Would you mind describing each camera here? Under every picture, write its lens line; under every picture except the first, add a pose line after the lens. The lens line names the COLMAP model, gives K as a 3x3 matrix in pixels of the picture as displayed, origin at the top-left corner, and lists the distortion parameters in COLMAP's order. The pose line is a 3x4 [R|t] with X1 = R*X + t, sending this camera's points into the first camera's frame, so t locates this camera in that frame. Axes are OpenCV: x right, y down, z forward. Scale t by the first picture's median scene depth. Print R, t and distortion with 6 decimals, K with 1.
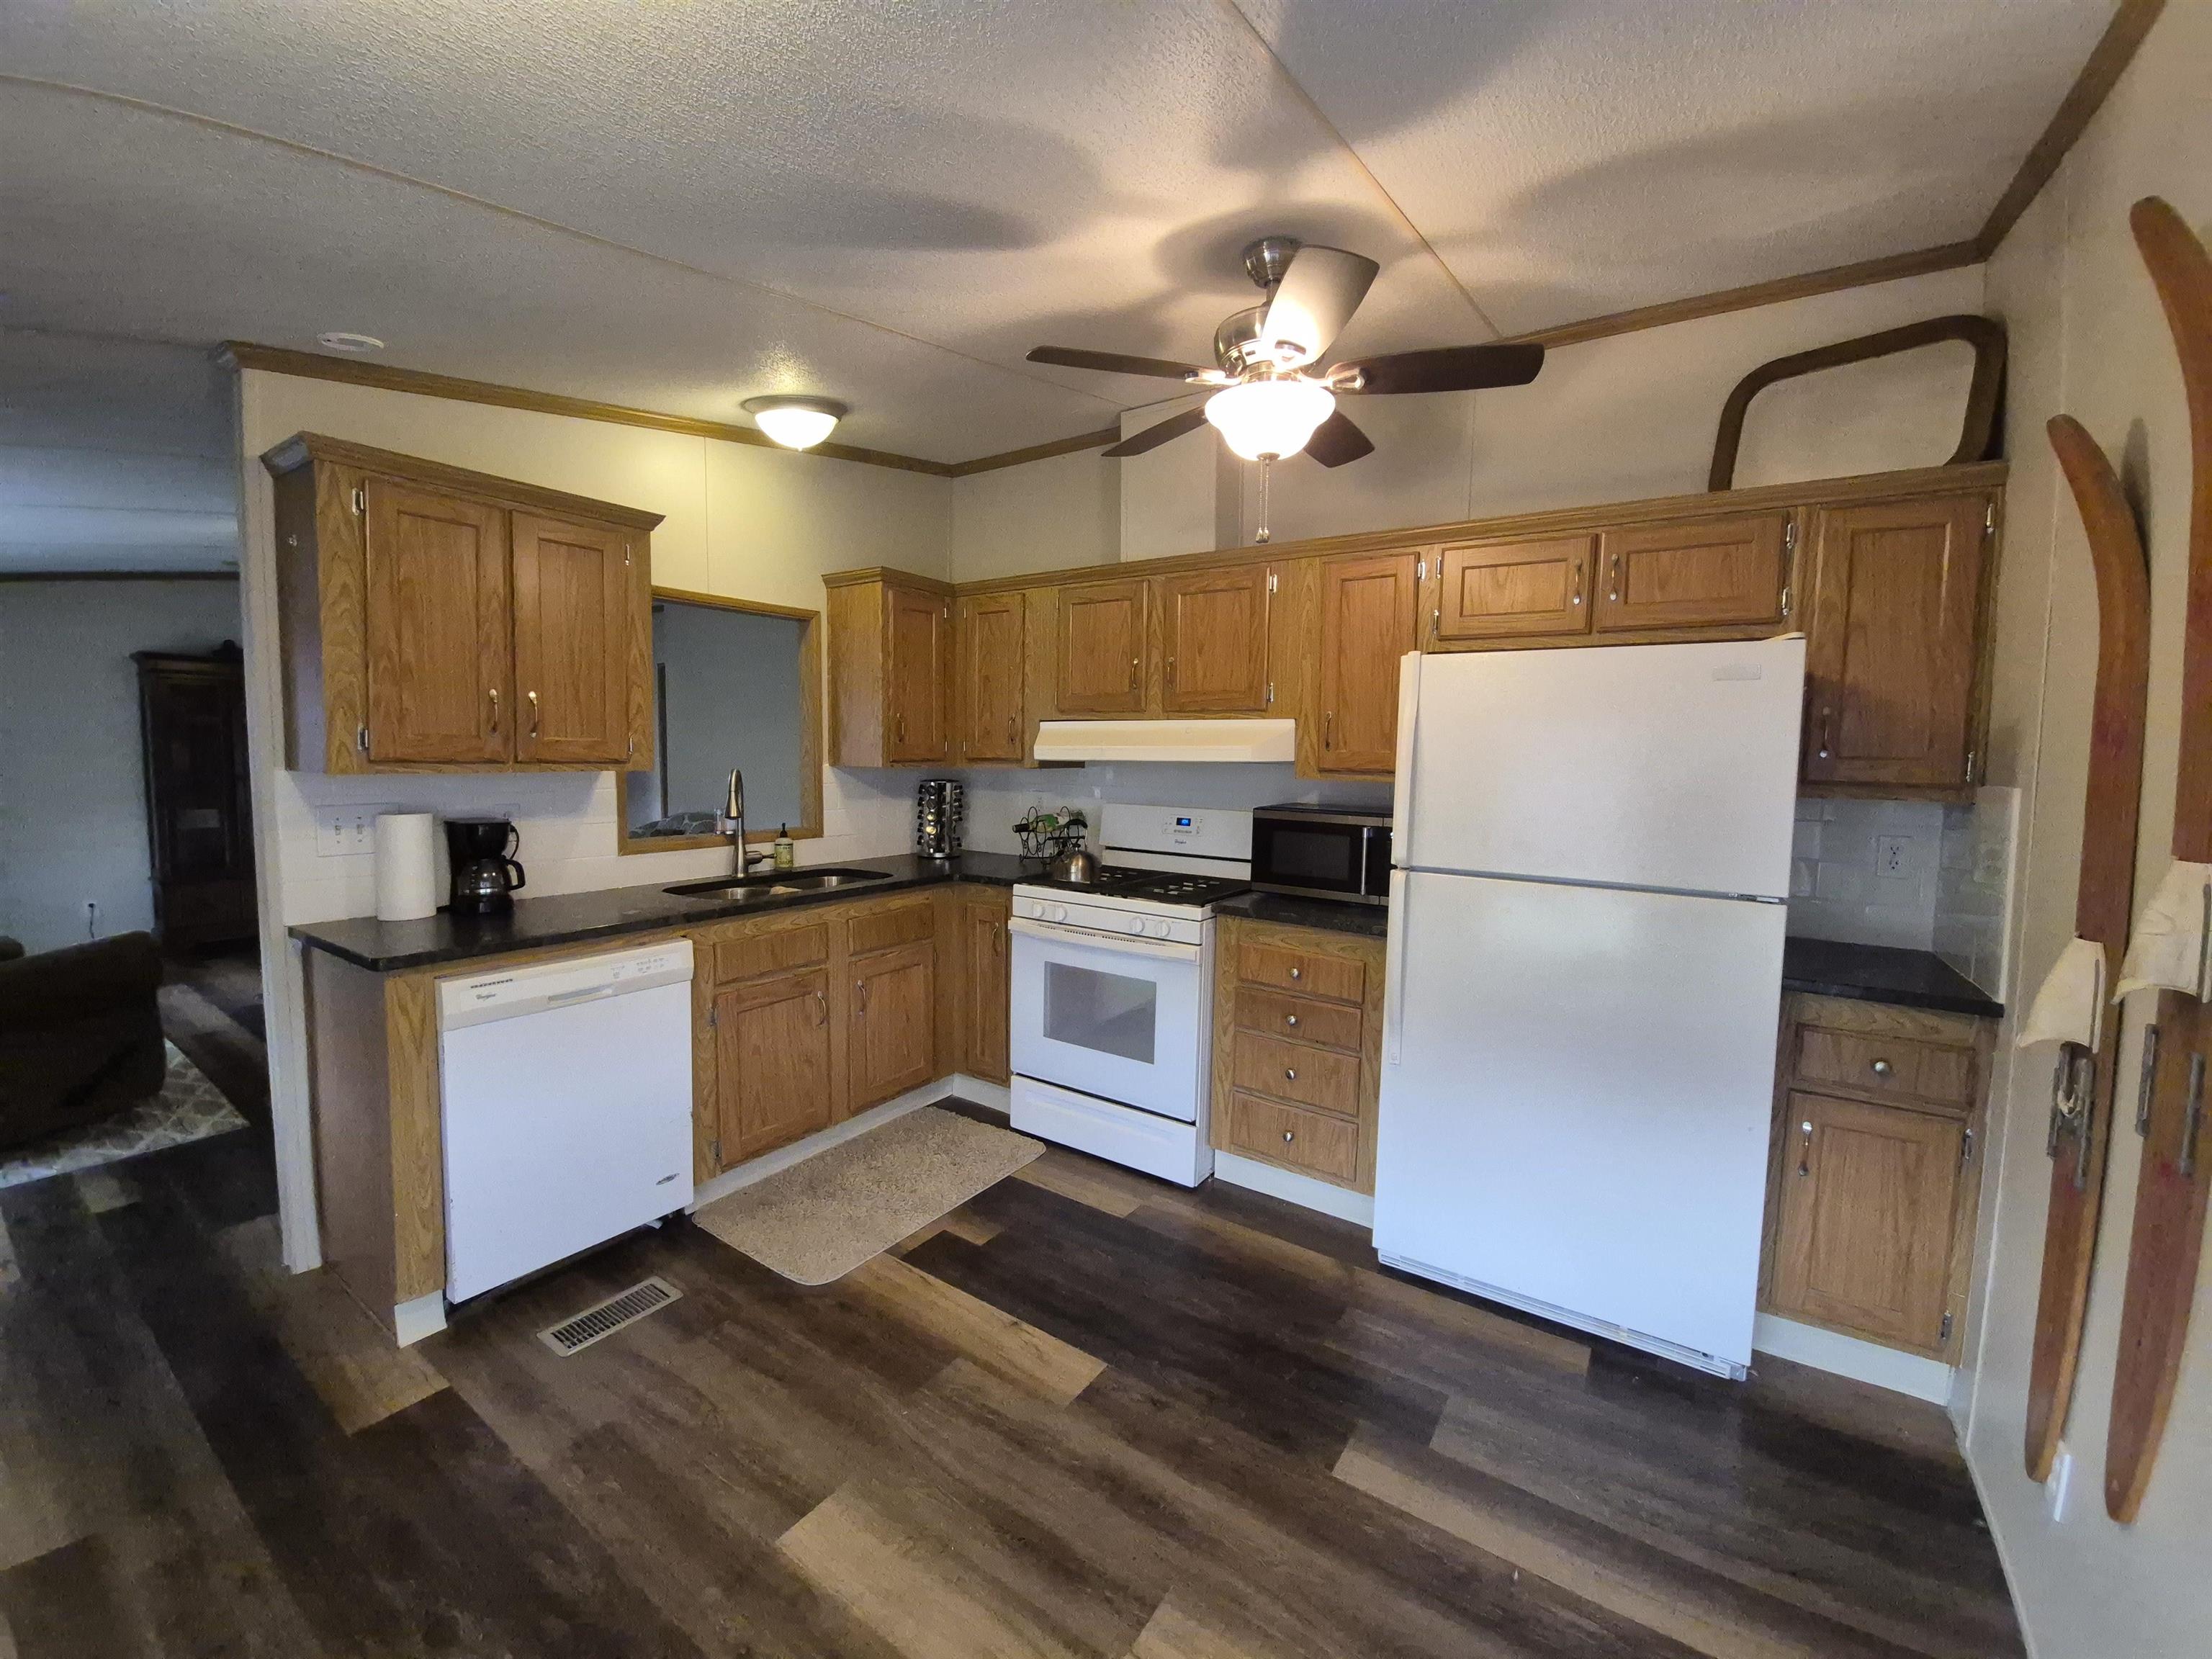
lens RADIAL K [[883.1, 0, 1109.0], [0, 883.1, 815.7], [0, 0, 1]] dist [-0.013081, -0.001470]
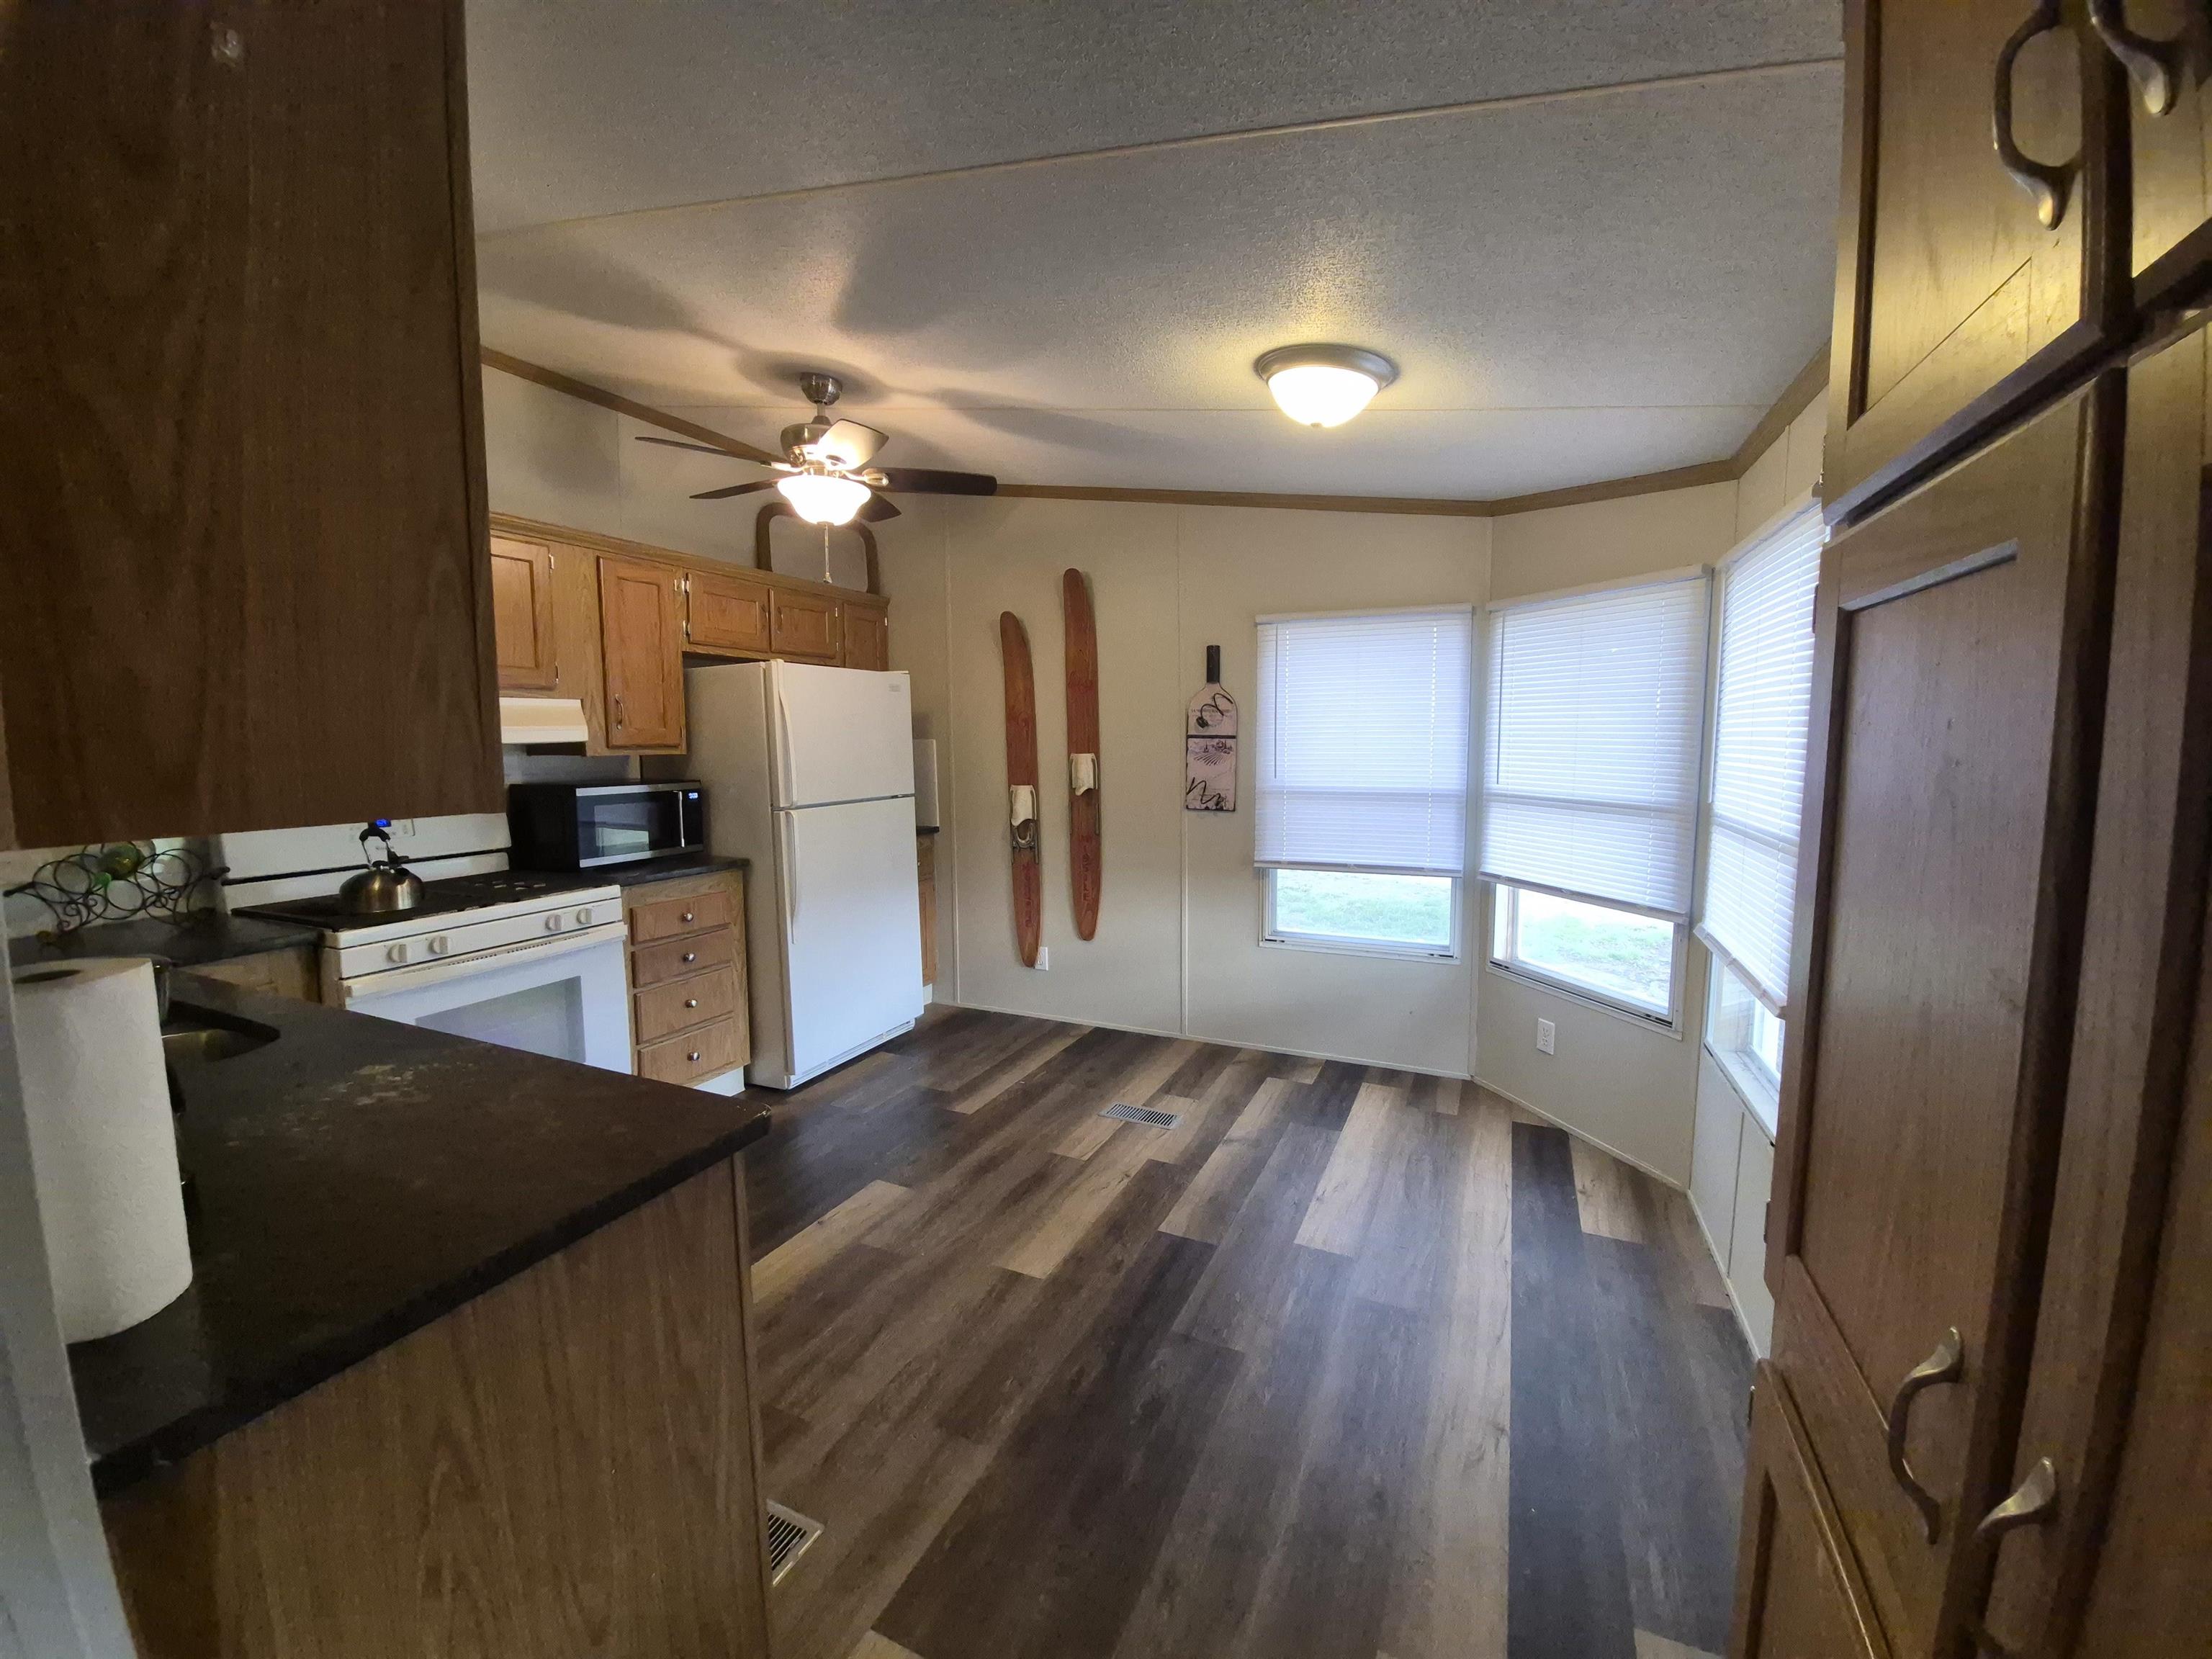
lens RADIAL K [[883.1, 0, 1110.9], [0, 883.1, 825.6], [0, 0, 1]] dist [-0.013081, -0.001470]
pose [[-0.173996, -0.118078, 0.977642, -1.525307], [0.079558, 0.987854, 0.133471, -0.083022], [-0.981527, 0.101003, -0.162488, 0.922316]]
